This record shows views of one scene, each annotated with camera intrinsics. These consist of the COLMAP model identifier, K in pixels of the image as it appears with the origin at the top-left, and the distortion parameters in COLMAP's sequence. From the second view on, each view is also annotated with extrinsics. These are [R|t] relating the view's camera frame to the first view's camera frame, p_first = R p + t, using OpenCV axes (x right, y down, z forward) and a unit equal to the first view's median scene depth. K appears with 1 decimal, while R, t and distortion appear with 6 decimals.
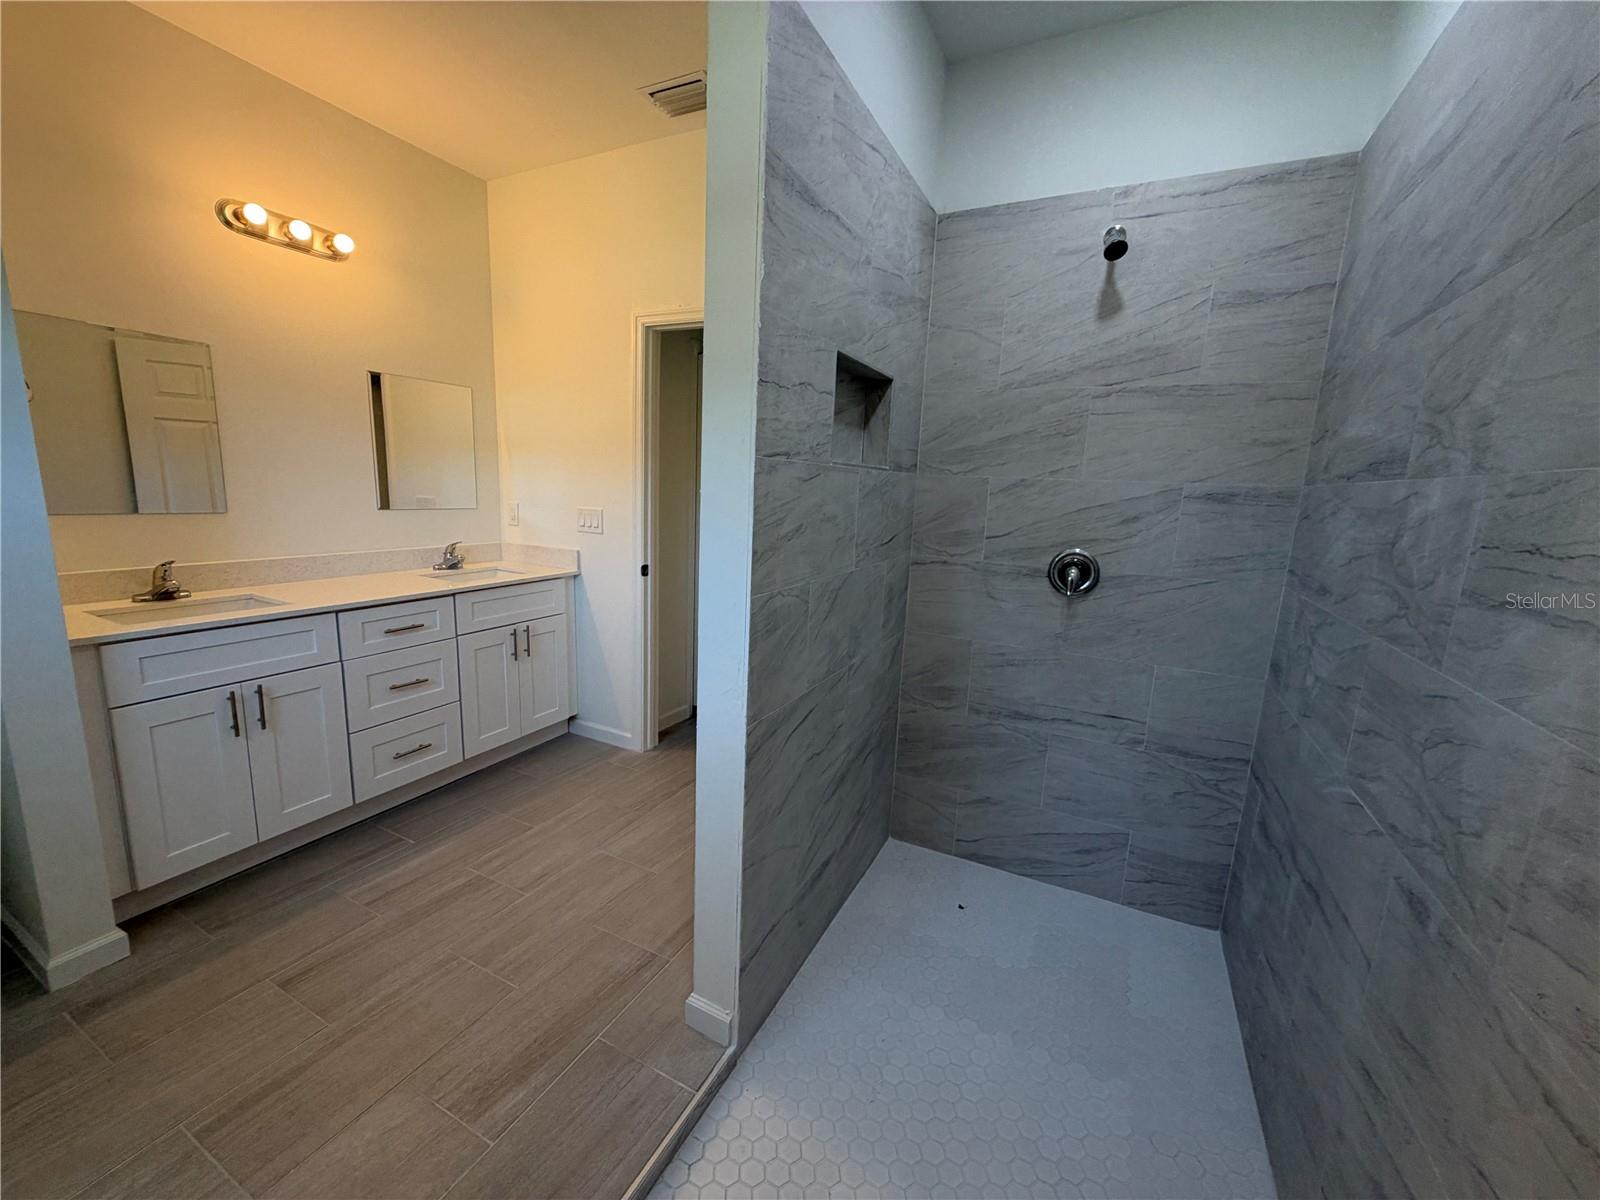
lens RADIAL K [[636.0, 0, 797.1], [0, 636.0, 598.6], [0, 0, 1]] dist [0.000294, 0.000280]
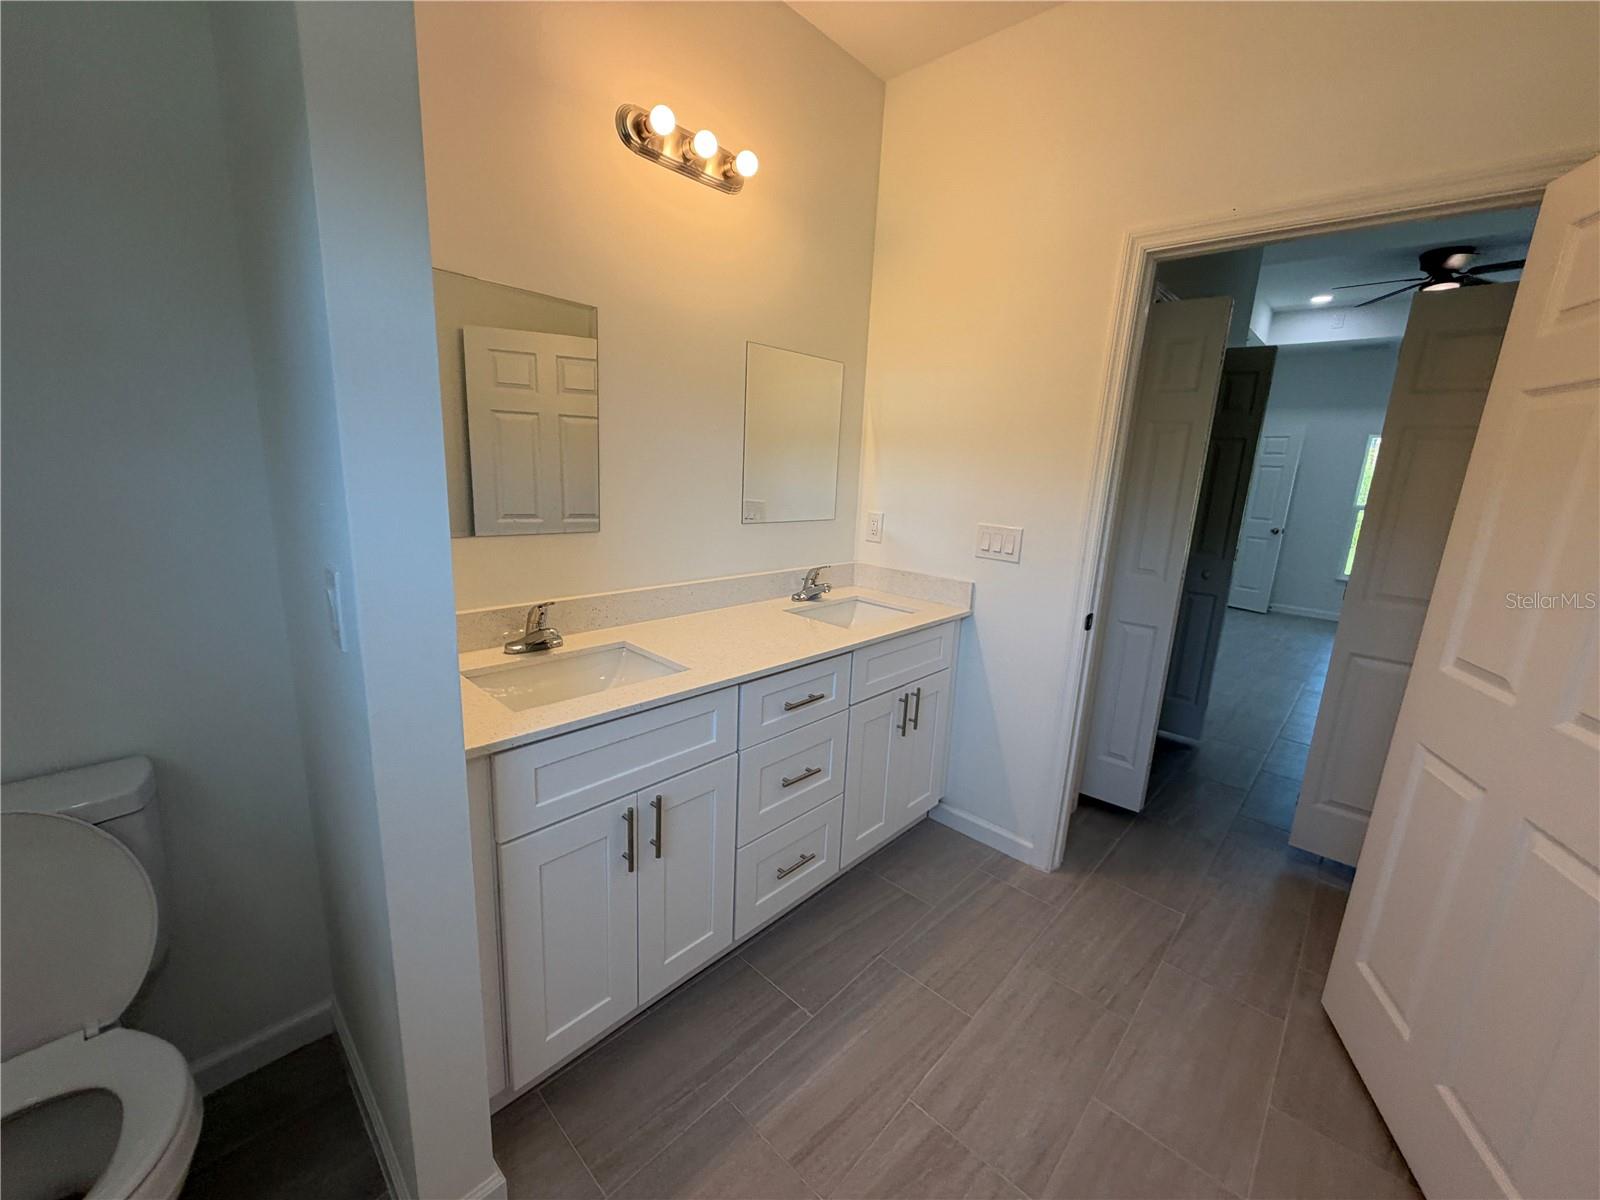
lens RADIAL K [[636.0, 0, 797.1], [0, 636.0, 598.6], [0, 0, 1]] dist [0.000294, 0.000280]
pose [[0.958855, 0.063368, -0.276735, -0.494386], [-0.057332, 0.997909, 0.029857, -0.100453], [0.278048, -0.012762, 0.960482, 0.361932]]
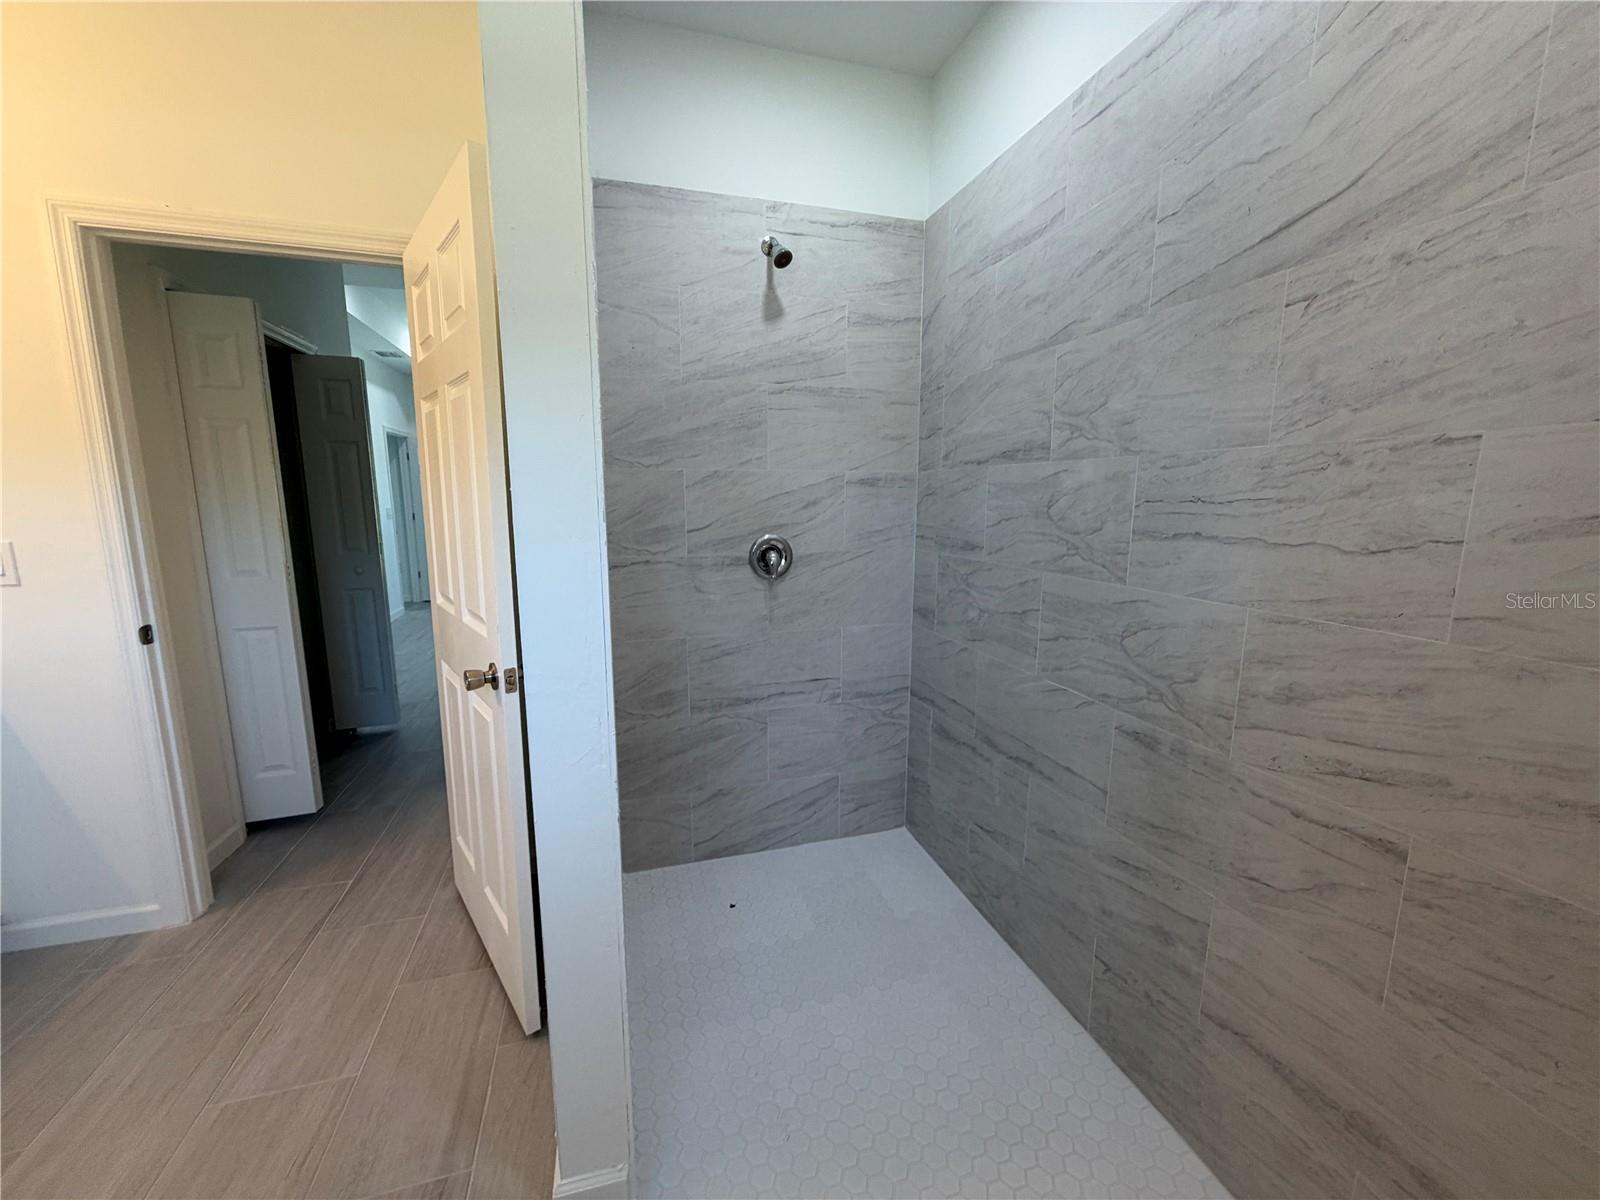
lens RADIAL K [[636.0, 0, 797.1], [0, 636.0, 598.6], [0, 0, 1]] dist [0.000294, 0.000280]
pose [[0.728875, -0.151827, 0.667600, -0.262032], [0.151181, 0.986723, 0.059345, -0.028634], [-0.667747, 0.057674, 0.742151, 0.180053]]
